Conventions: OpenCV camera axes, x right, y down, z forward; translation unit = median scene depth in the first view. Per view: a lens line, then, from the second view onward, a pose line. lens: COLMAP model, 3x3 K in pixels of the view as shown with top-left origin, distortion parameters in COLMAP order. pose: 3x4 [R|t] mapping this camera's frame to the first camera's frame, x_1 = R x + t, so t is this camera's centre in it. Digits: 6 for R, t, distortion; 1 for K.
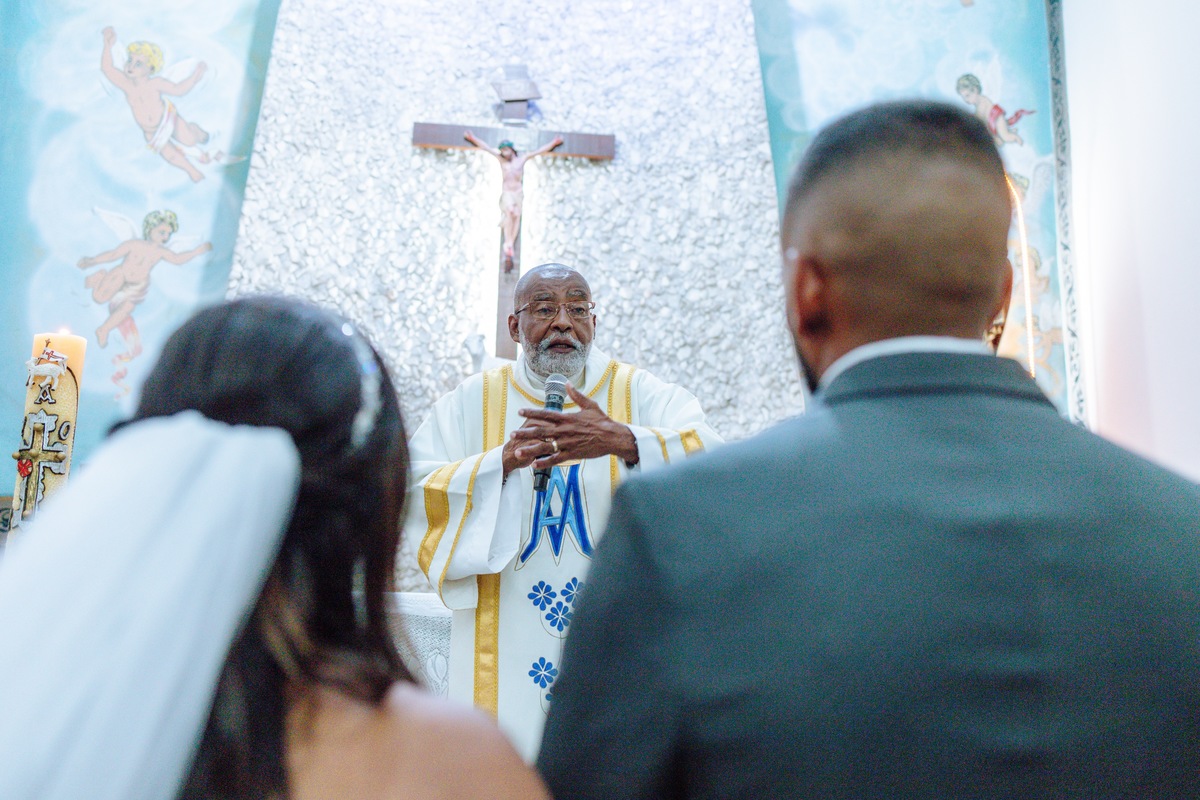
lens RADIAL K [[1124.0, 0, 567.6], [0, 1124.0, 396.7], [0, 0, 1]] dist [0.014779, -0.001323]
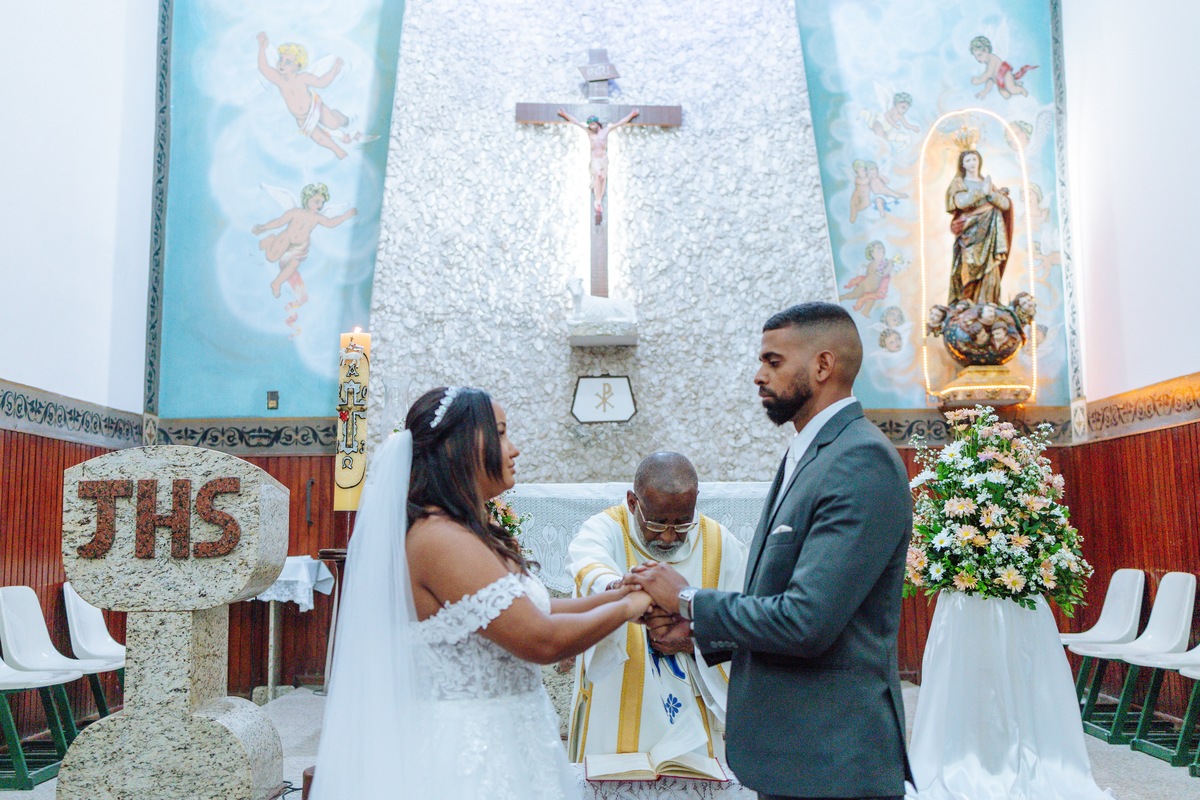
lens RADIAL K [[1245.1, 0, 541.2], [0, 1245.1, 368.5], [0, 0, 1]] dist [0.003356, 0.048396]
pose [[0.997385, -0.033232, -0.064173, -0.032282], [0.037829, 0.996701, 0.071801, -0.052933], [0.061576, -0.074041, 0.995352, -0.370398]]
